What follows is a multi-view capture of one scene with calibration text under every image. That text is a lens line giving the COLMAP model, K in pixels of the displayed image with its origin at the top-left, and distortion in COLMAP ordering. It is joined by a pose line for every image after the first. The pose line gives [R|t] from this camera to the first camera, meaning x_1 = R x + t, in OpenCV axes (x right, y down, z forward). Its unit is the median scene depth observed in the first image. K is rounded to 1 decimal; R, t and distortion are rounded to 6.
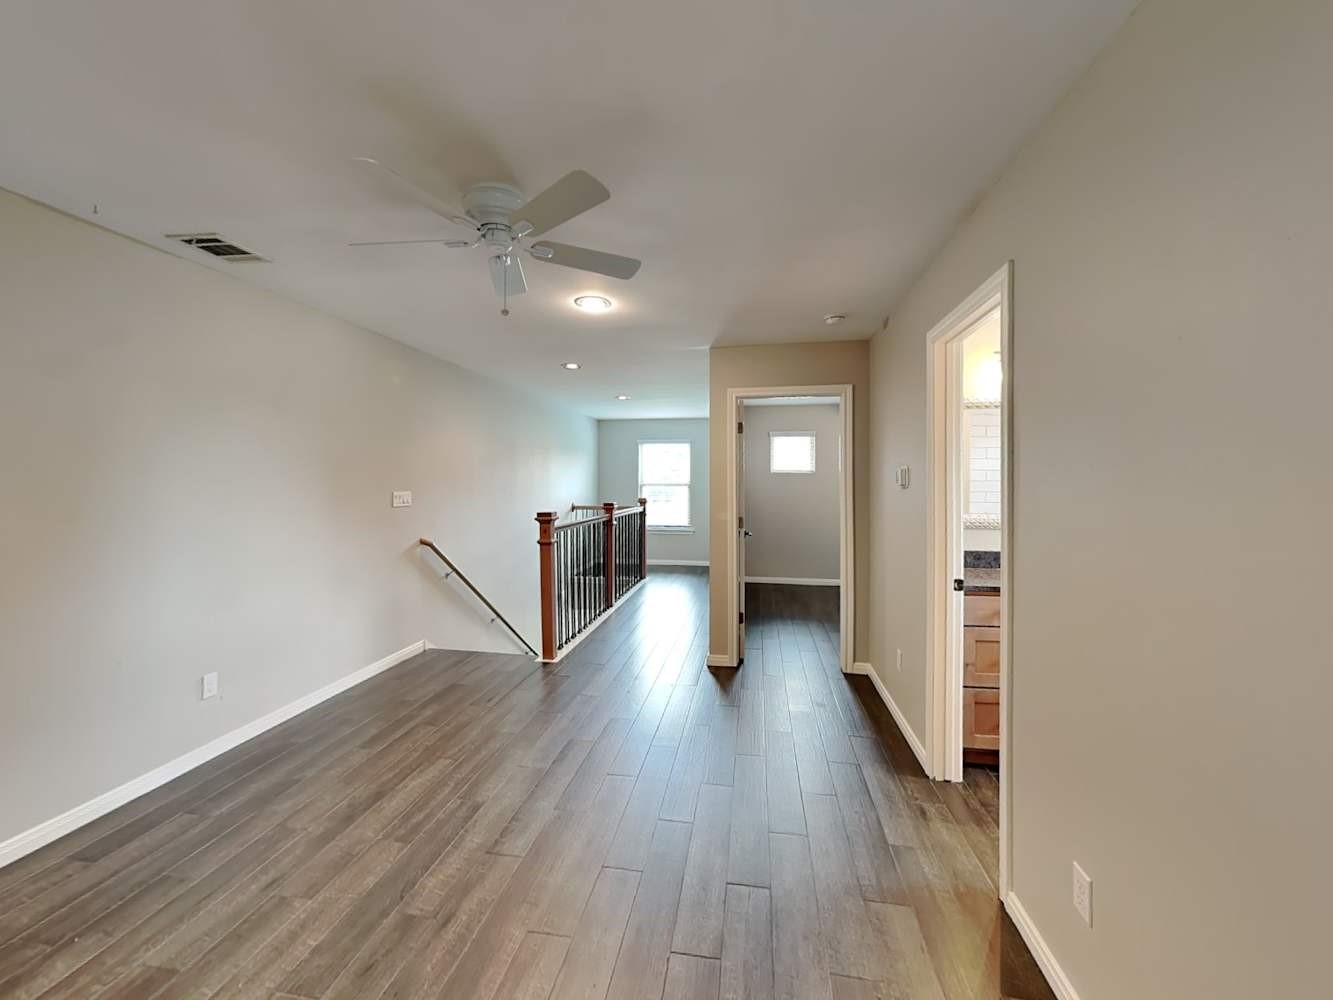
lens RADIAL K [[534.2, 0, 665.6], [0, 534.2, 482.8], [0, 0, 1]] dist [0.000141, 0.000025]
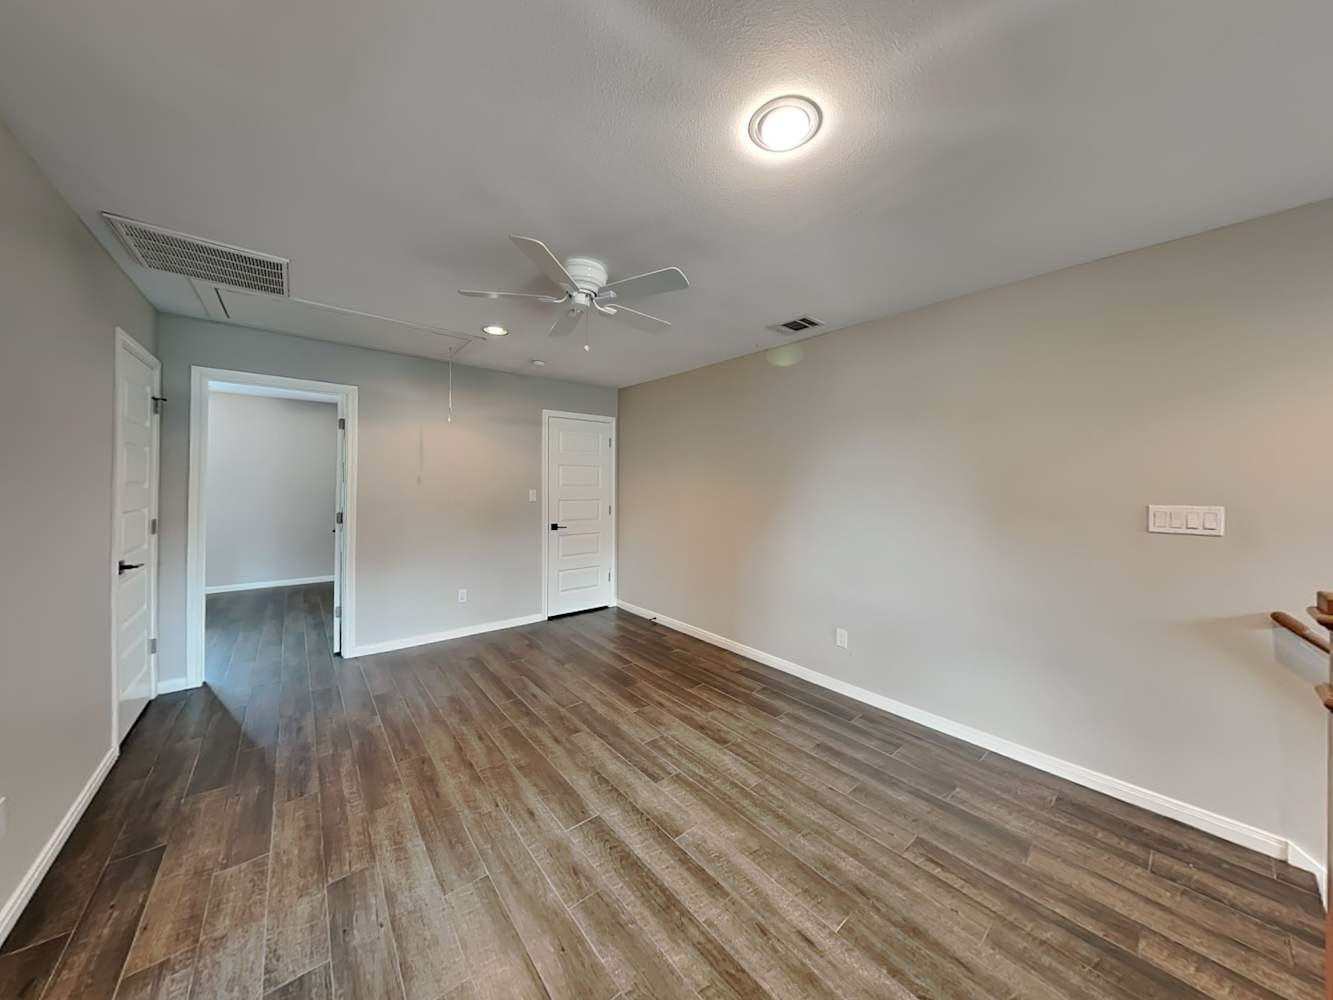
lens RADIAL K [[449.6, 0, 664.9], [0, 449.6, 481.2], [0, 0, 1]] dist [0.000094, -0.000066]
pose [[-0.646313, -0.013782, -0.762948, 0.336943], [-0.012544, 0.999894, -0.007436, 0.001088], [0.762969, 0.004764, -0.646417, 1.560105]]
